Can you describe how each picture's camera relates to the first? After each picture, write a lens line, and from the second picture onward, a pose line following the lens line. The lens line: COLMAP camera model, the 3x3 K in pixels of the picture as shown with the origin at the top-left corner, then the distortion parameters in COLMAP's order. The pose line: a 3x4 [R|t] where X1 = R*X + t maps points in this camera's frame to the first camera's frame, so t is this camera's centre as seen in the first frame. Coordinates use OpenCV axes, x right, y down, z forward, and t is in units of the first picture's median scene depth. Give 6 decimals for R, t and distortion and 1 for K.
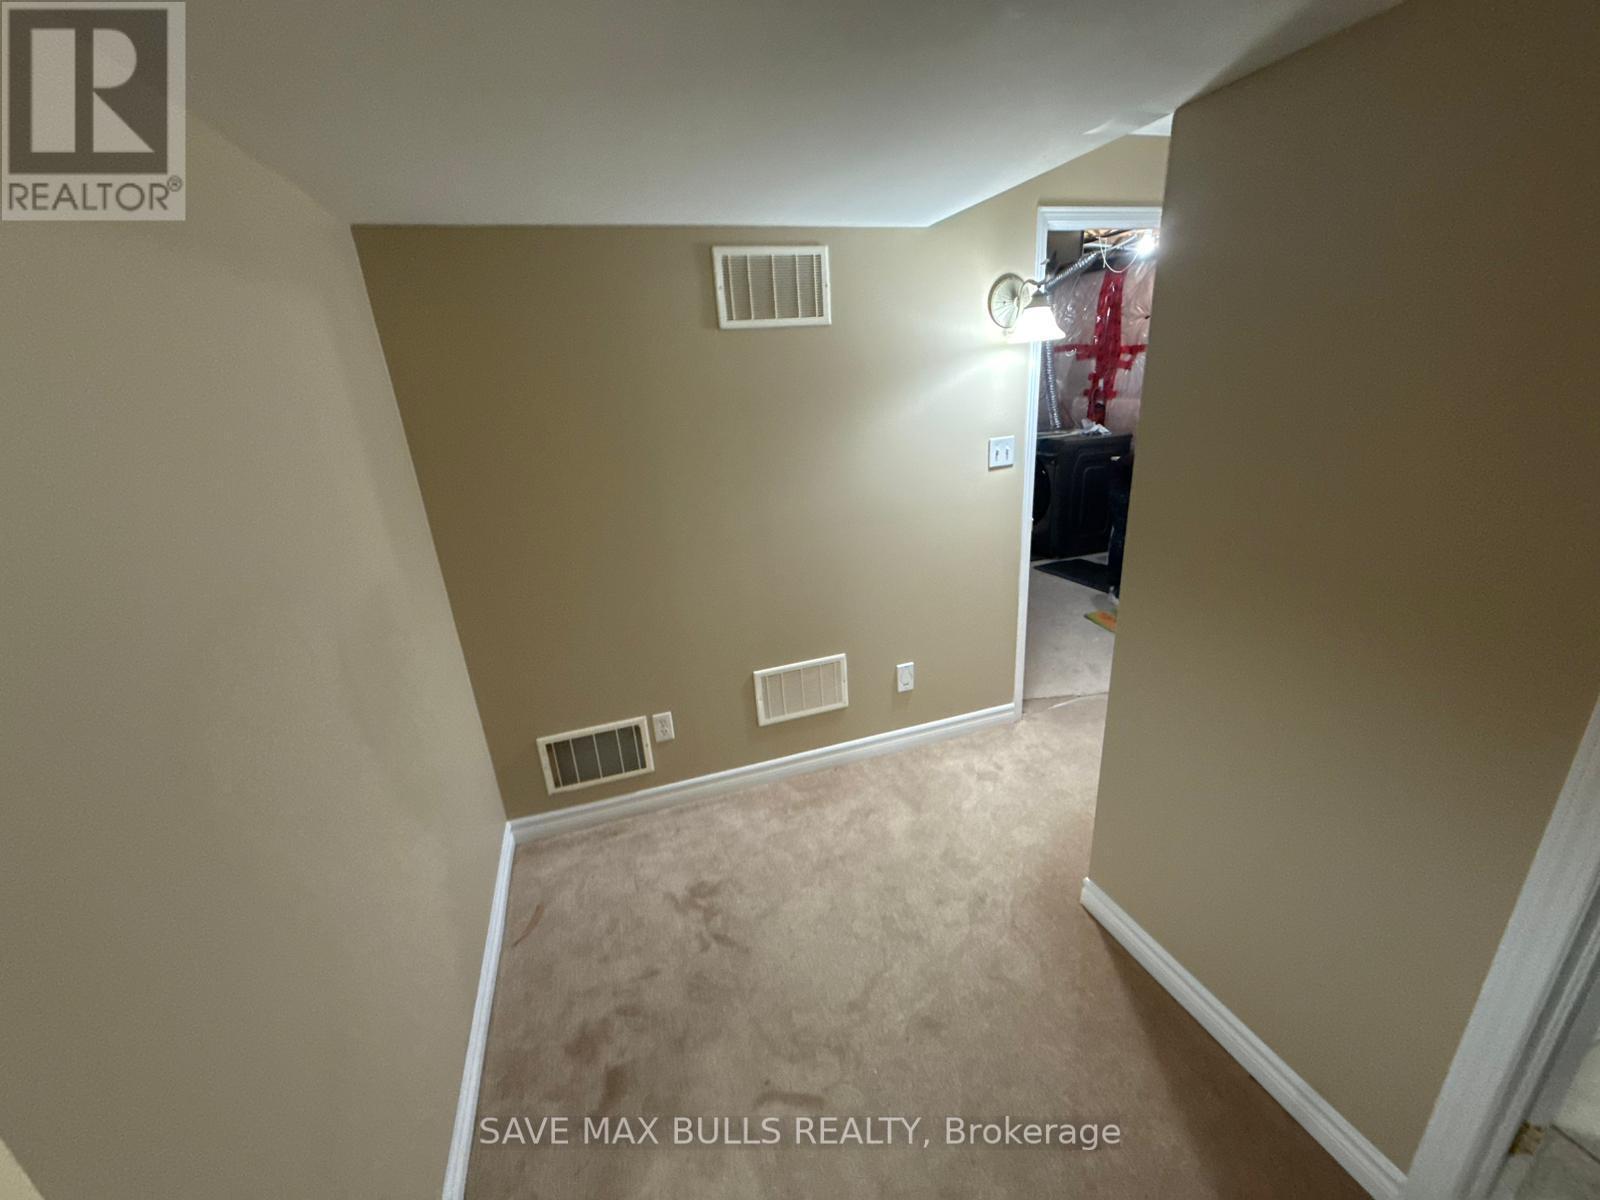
lens RADIAL K [[633.5, 0, 807.6], [0, 633.5, 597.5], [0, 0, 1]] dist [0.001175, 0.000271]
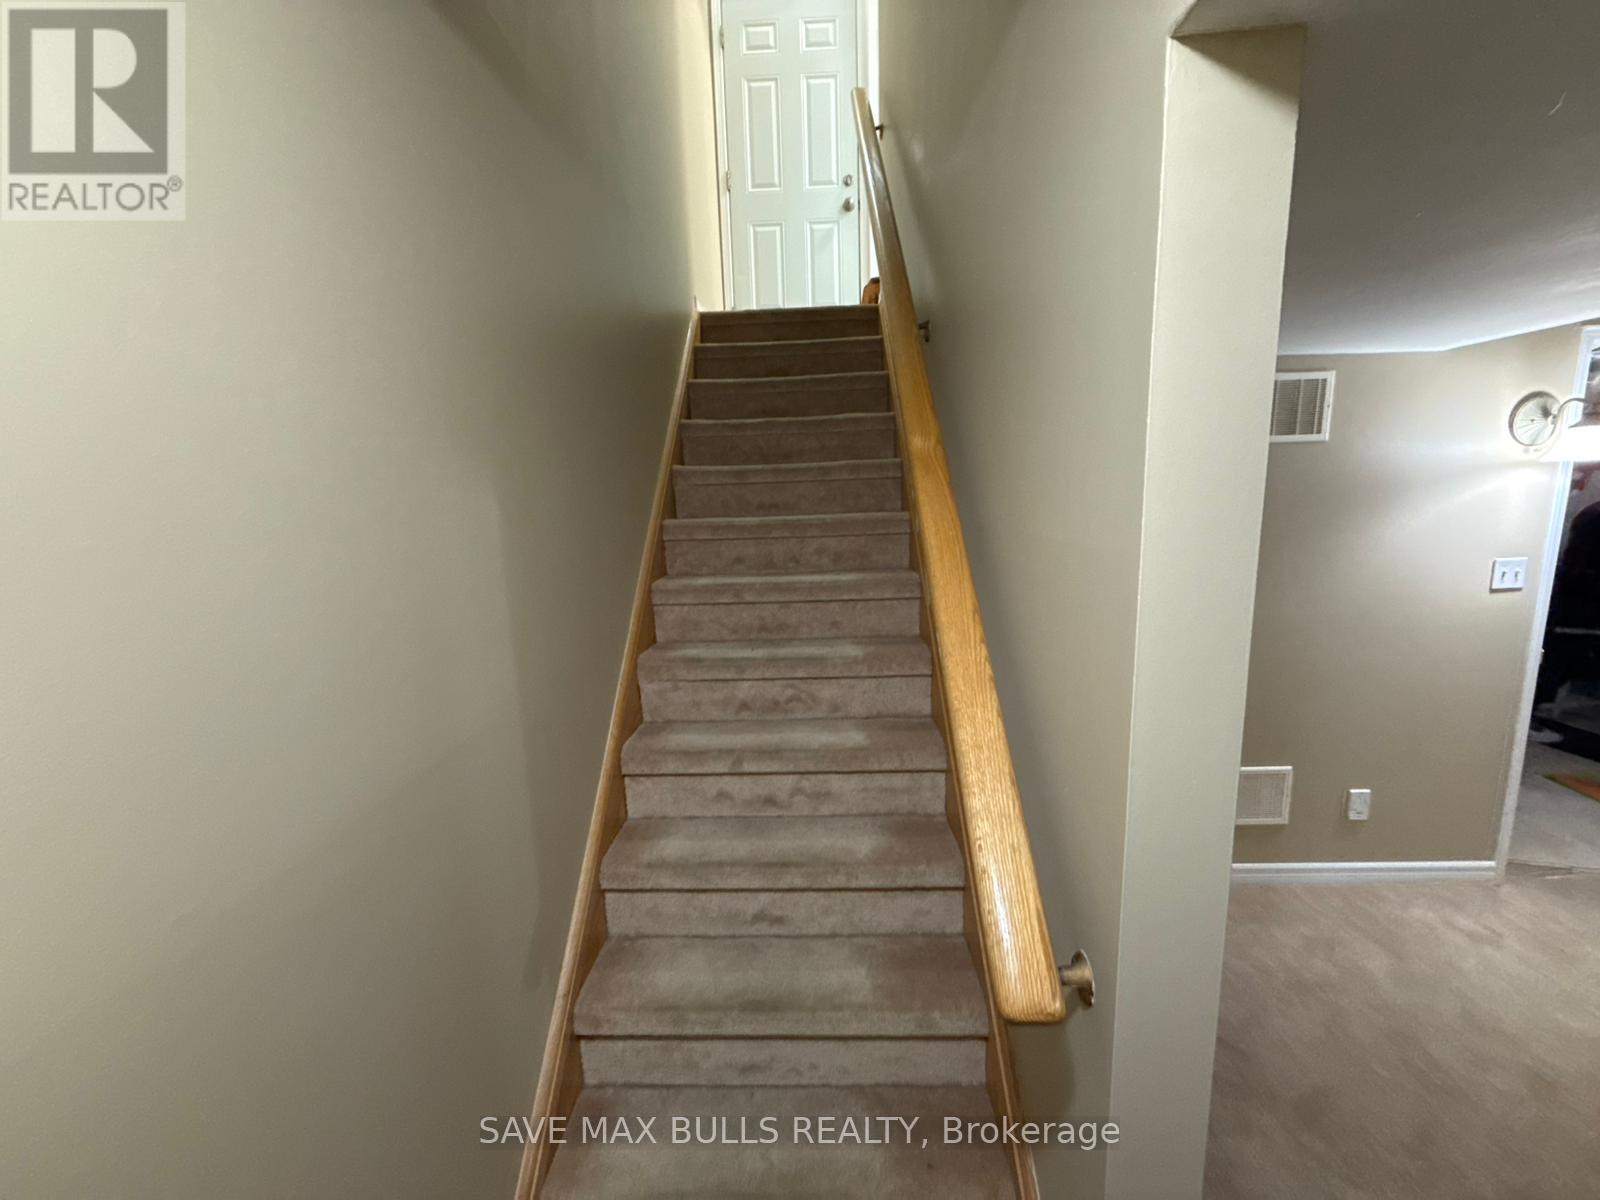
lens RADIAL K [[633.5, 0, 797.9], [0, 633.5, 612.5], [0, 0, 1]] dist [0.001175, 0.000271]
pose [[0.943147, 0.091466, -0.319544, -0.370627], [-0.138960, 0.981847, -0.129103, 0.089511], [0.301935, 0.166167, 0.938735, -0.171890]]
